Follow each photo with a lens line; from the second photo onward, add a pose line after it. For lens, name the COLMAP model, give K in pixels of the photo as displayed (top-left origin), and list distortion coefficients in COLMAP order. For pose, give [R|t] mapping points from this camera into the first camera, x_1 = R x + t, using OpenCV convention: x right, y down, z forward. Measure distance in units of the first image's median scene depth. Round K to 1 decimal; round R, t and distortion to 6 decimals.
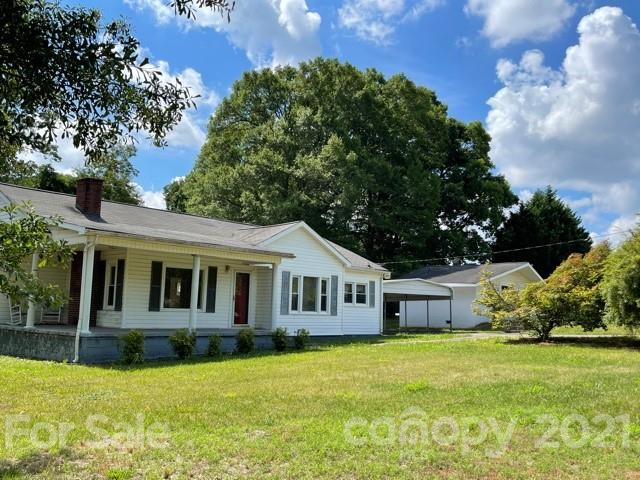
lens RADIAL K [[605.6, 0, 326.9], [0, 605.6, 211.9], [0, 0, 1]] dist [0.016023, 0.000000]
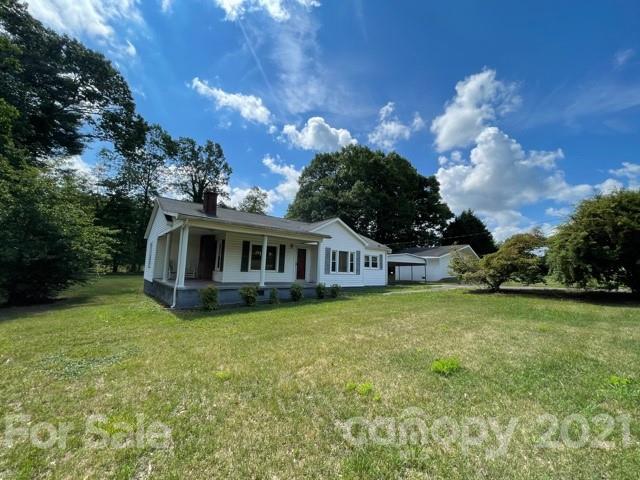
lens RADIAL K [[257.2, 0, 321.4], [0, 257.2, 234.6], [0, 0, 1]] dist [-0.003371, -0.000150]
pose [[0.989636, -0.014160, -0.142902, 0.012788], [0.017627, 0.999579, 0.023025, 0.038131], [0.142516, -0.025305, 0.989469, 0.256465]]
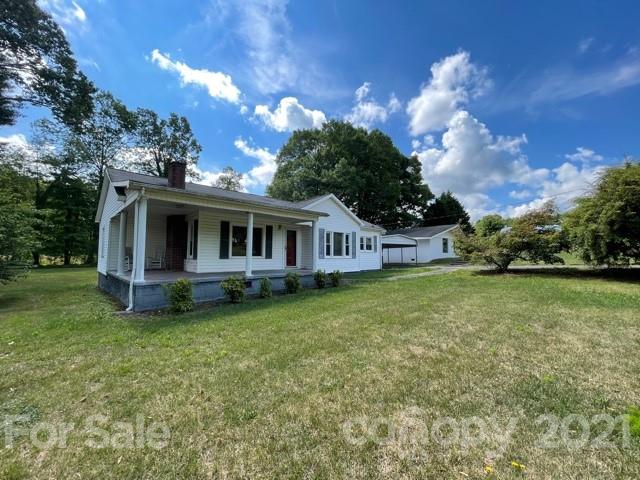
lens RADIAL K [[257.2, 0, 319.8], [0, 257.2, 235.0], [0, 0, 1]] dist [-0.003371, -0.000150]
pose [[0.997963, -0.028348, -0.057147, -0.031225], [0.033102, 0.995913, 0.084032, 0.051913], [0.054531, -0.085753, 0.994823, 0.331350]]
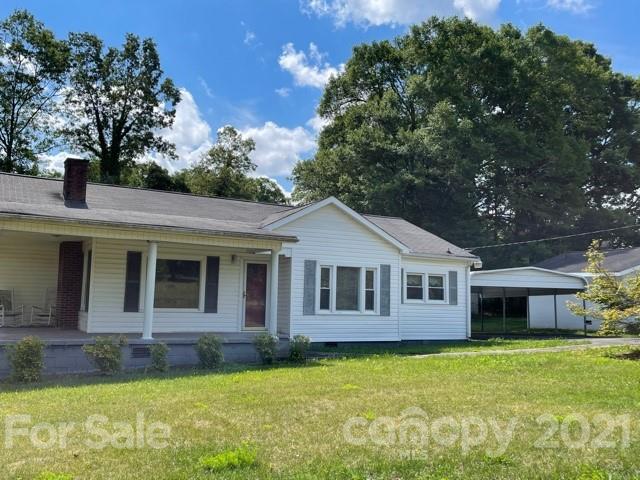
lens RADIAL K [[605.6, 0, 331.7], [0, 605.6, 216.3], [0, 0, 1]] dist [0.016023, 0.000000]
pose [[0.953674, -0.050412, -0.296590, 0.163171], [0.054384, 0.998507, 0.005153, 0.032062], [0.295887, -0.021044, 0.954991, 0.213564]]
